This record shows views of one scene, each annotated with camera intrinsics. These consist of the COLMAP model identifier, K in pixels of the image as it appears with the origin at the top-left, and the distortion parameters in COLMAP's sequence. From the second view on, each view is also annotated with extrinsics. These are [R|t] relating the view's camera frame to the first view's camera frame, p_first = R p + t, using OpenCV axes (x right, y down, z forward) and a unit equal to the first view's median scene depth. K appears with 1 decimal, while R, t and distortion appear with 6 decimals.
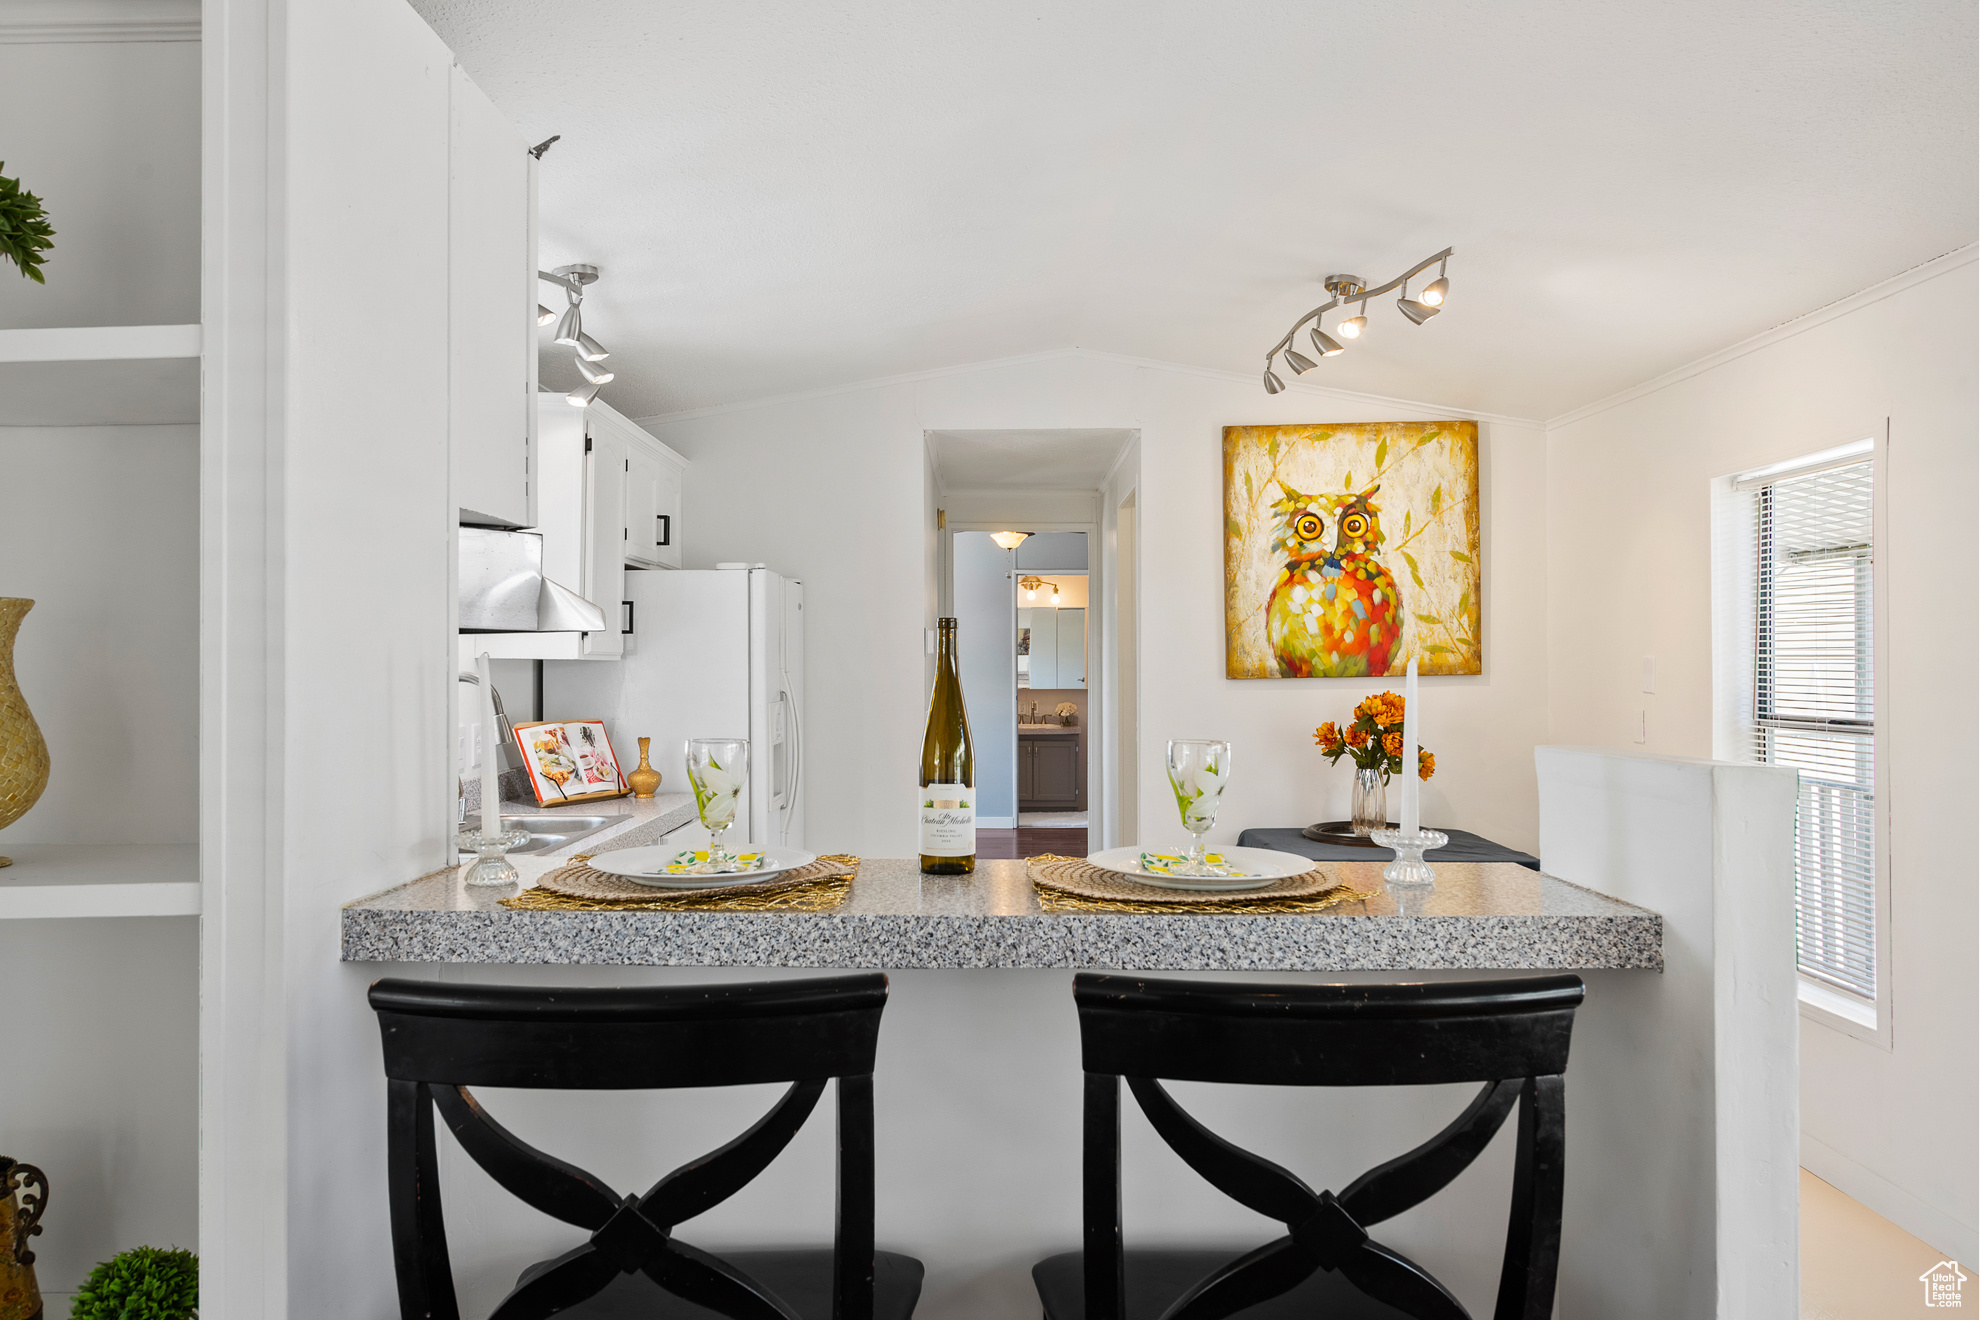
lens RADIAL K [[1354.7, 0, 975.1], [0, 1354.7, 643.4], [0, 0, 1]] dist [-0.000276, 0.002389]
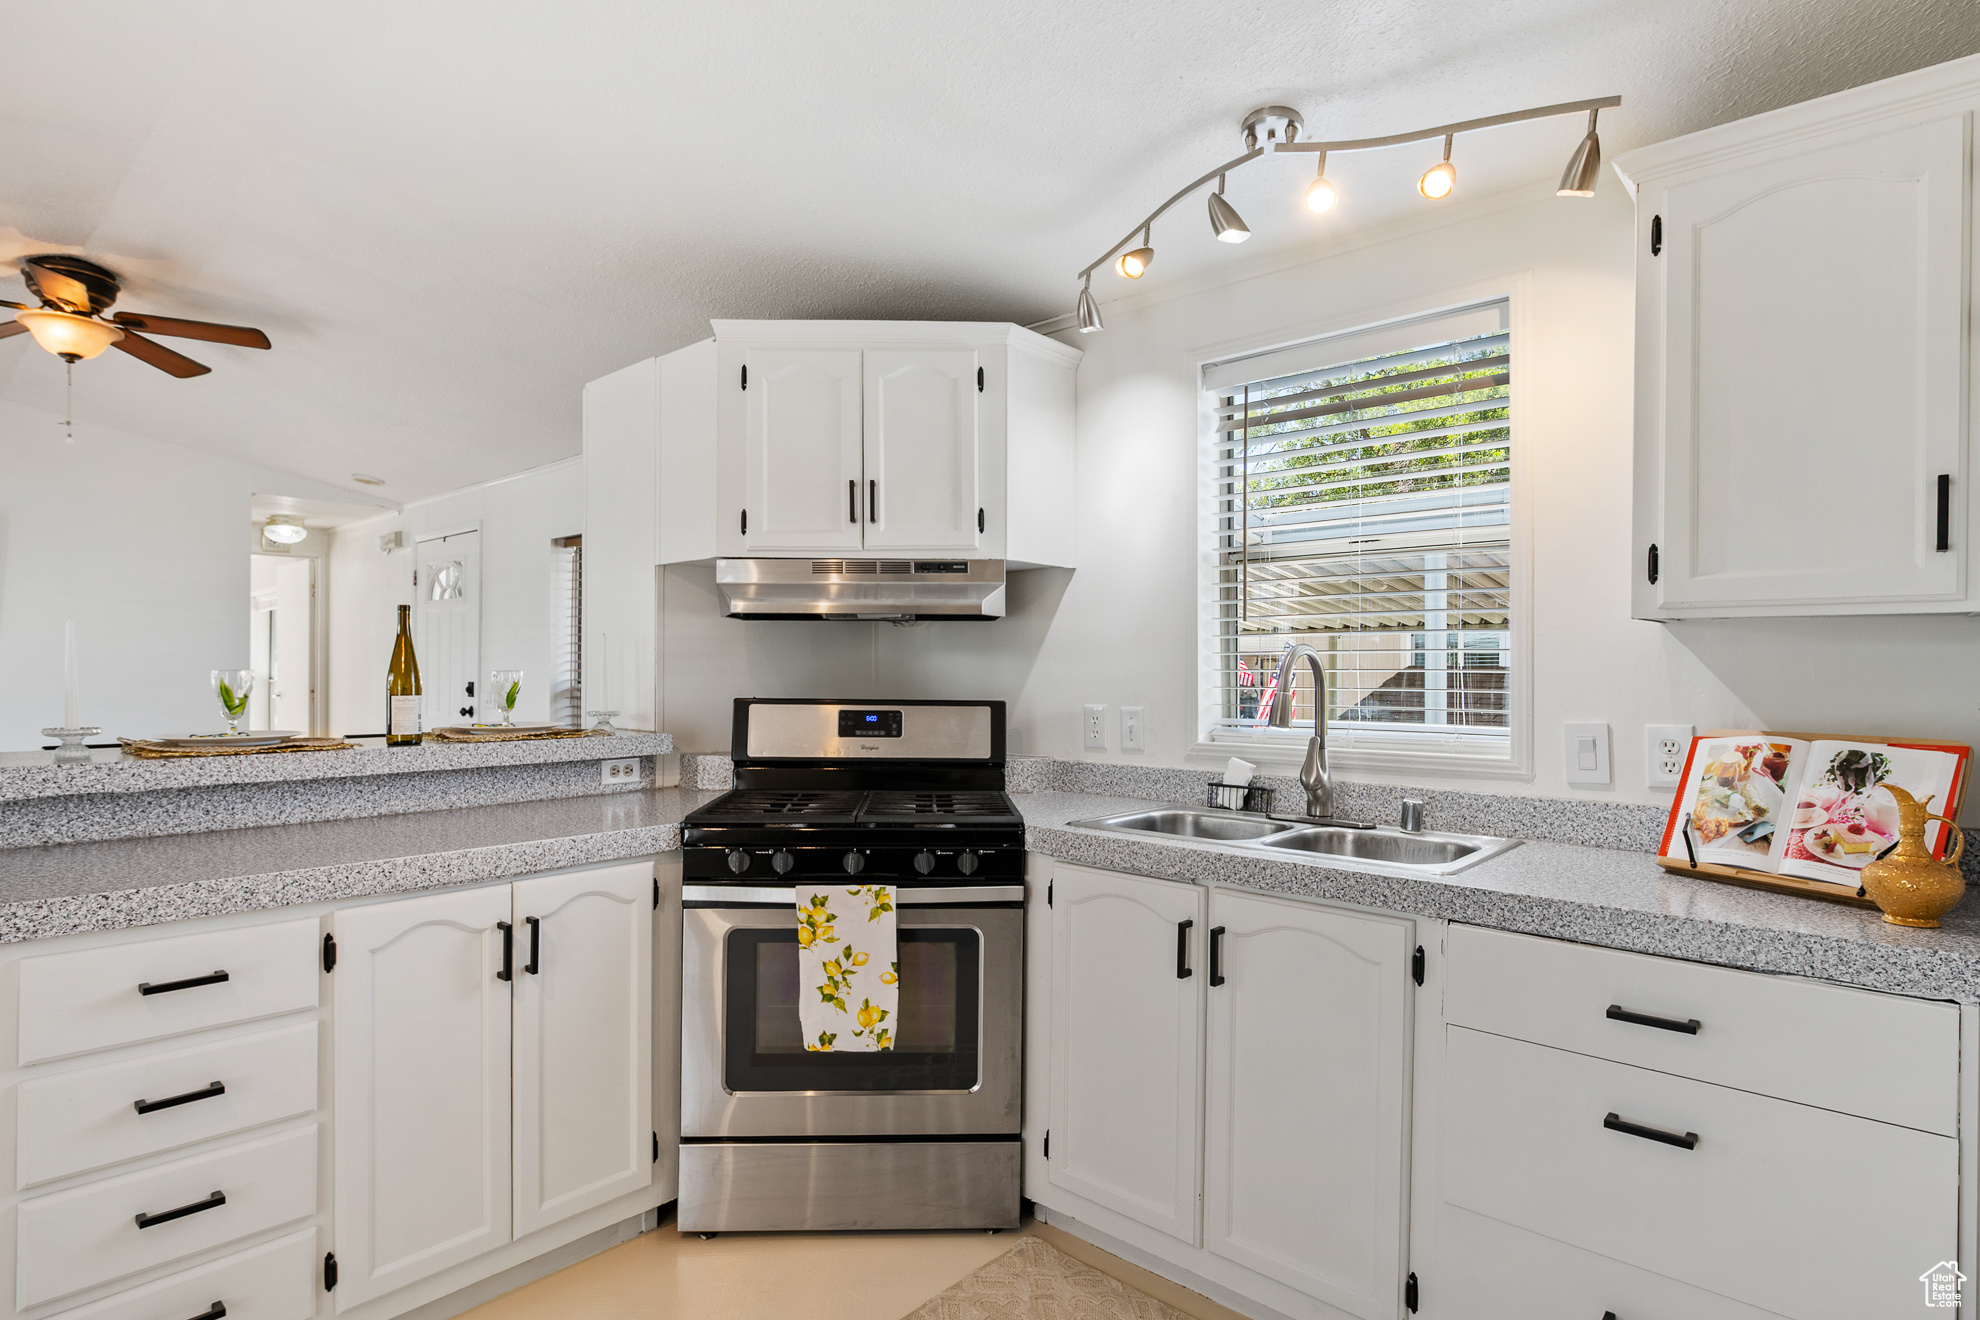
lens RADIAL K [[1037.1, 0, 1025.0], [0, 1037.1, 672.6], [0, 0, 1]] dist [0.016132, -0.008059]
pose [[-0.642391, -0.004213, -0.766365, 0.164929], [0.003181, 0.999962, -0.008164, 0.029081], [0.766370, -0.007682, -0.642353, 0.841684]]
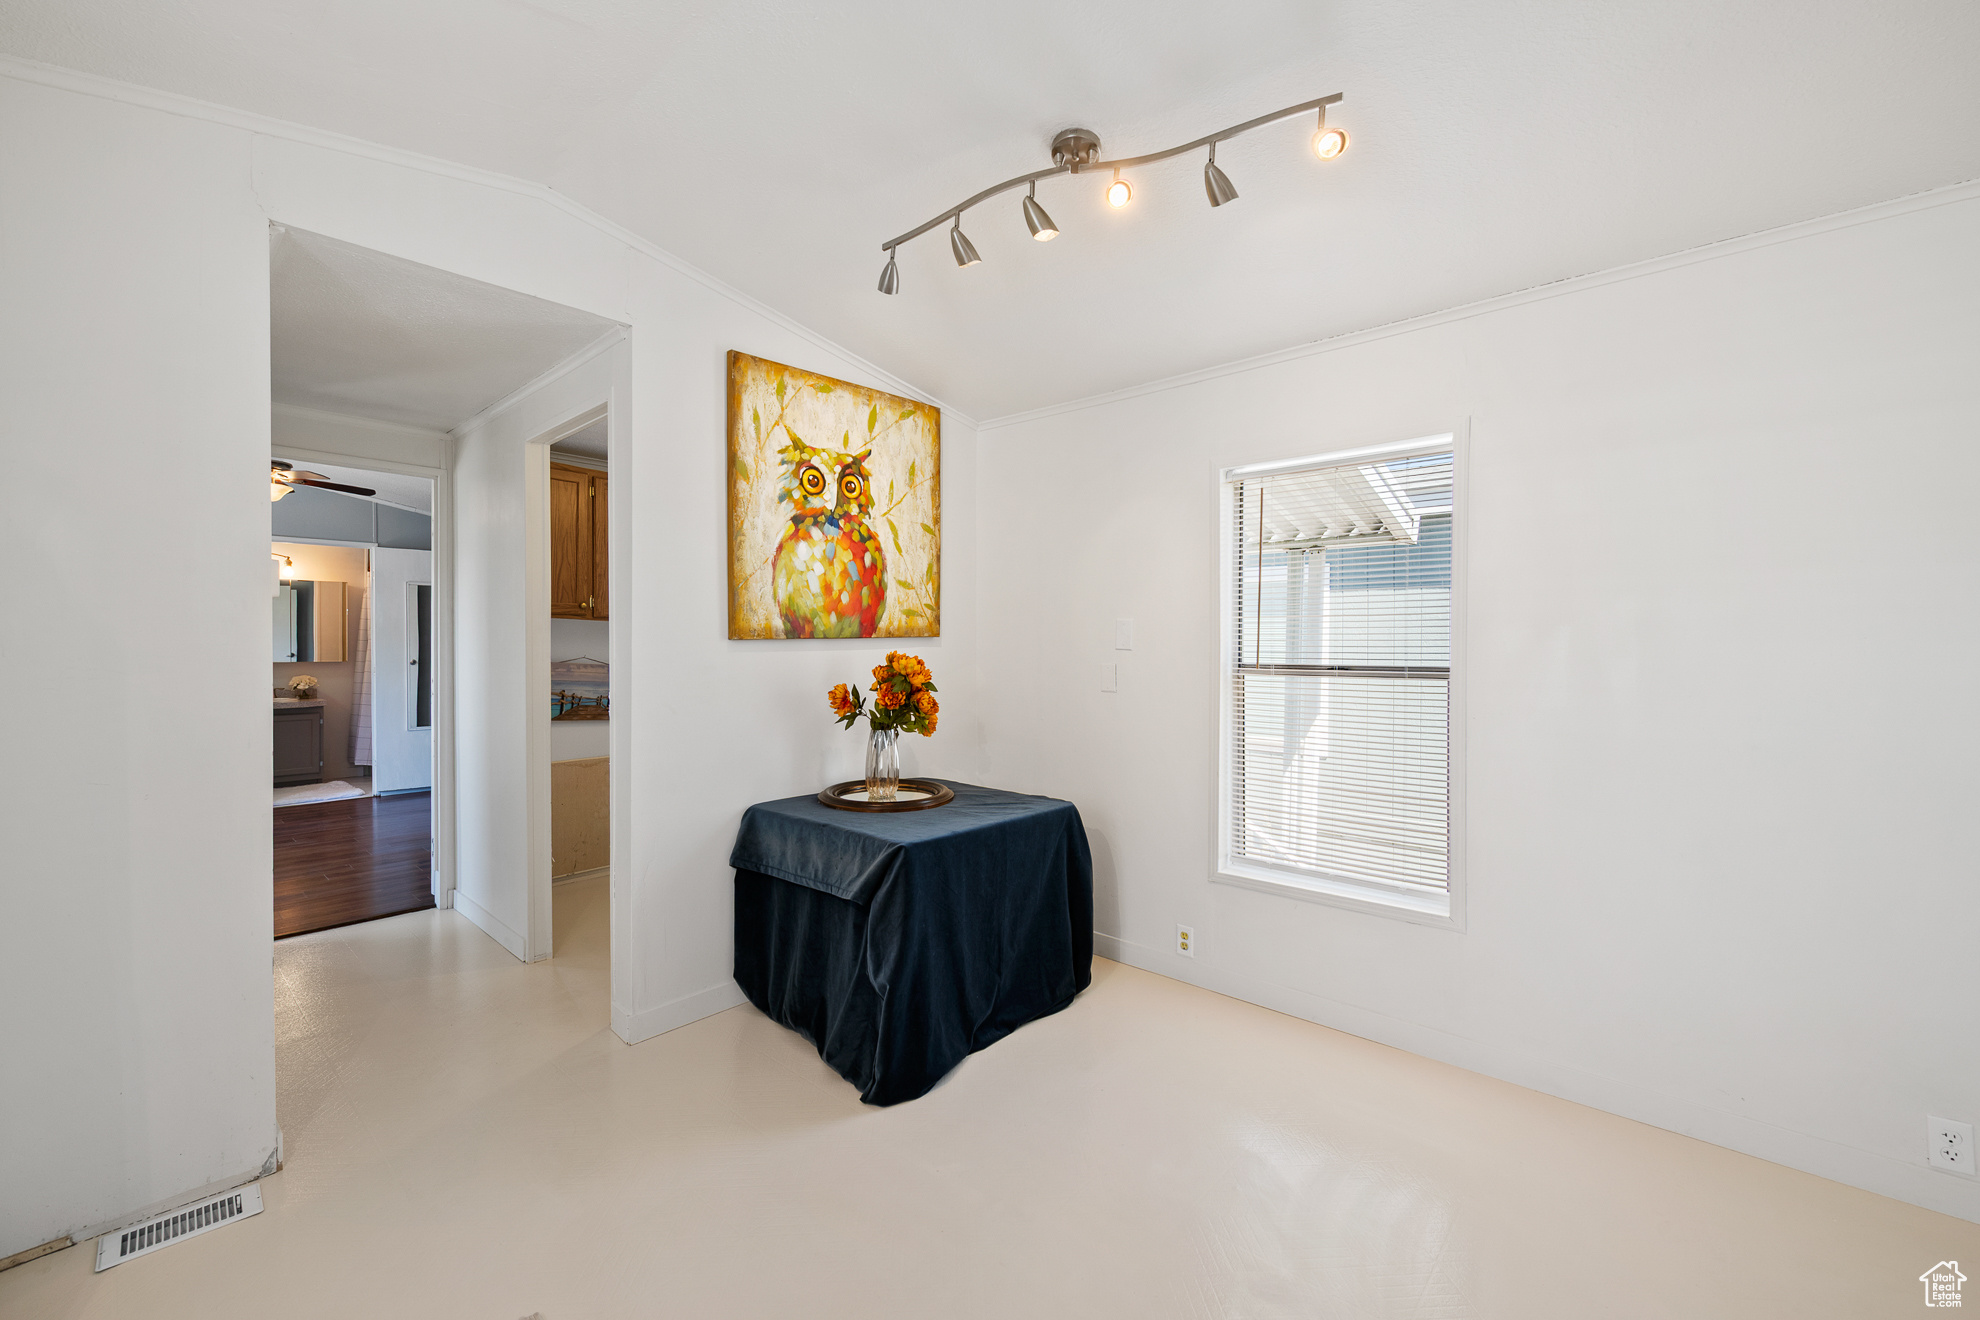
lens RADIAL K [[792.3, 0, 975.6], [0, 792.3, 660.8], [0, 0, 1]] dist [-0.002344, -0.001338]
pose [[0.665560, -0.011304, 0.746259, -0.095909], [-0.013748, 0.999530, 0.027402, 0.024270], [-0.746218, -0.028497, 0.665092, 0.540028]]
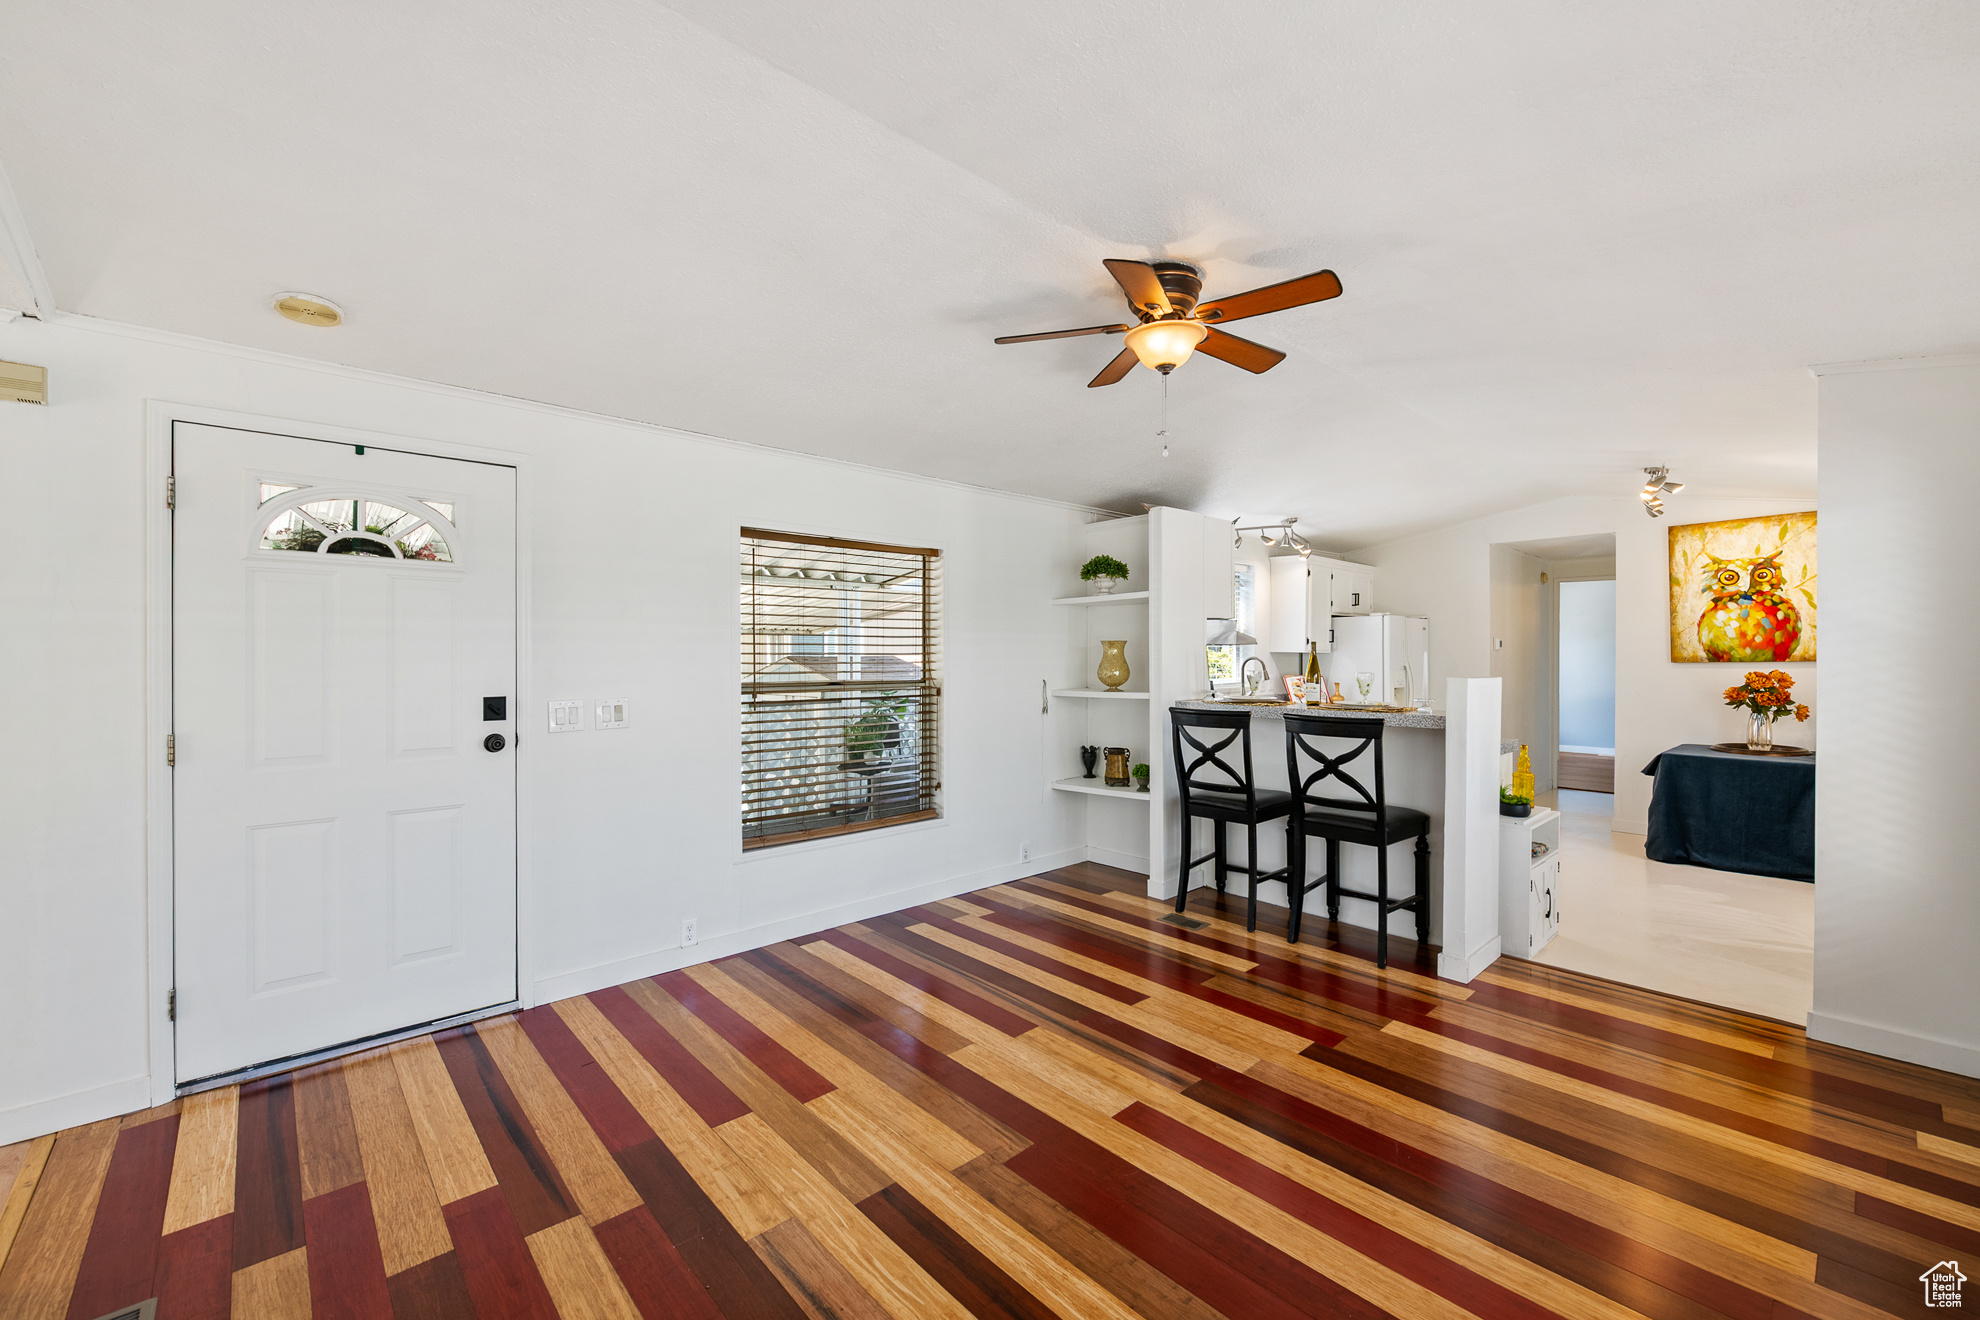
lens RADIAL K [[792.3, 0, 1005.5], [0, 792.3, 657.0], [0, 0, 1]] dist [-0.002344, -0.001338]
pose [[0.693430, 0.002345, -0.720520, 0.337355], [0.009797, 0.999872, 0.012683, -0.003870], [0.720457, -0.015854, 0.693318, -0.415013]]
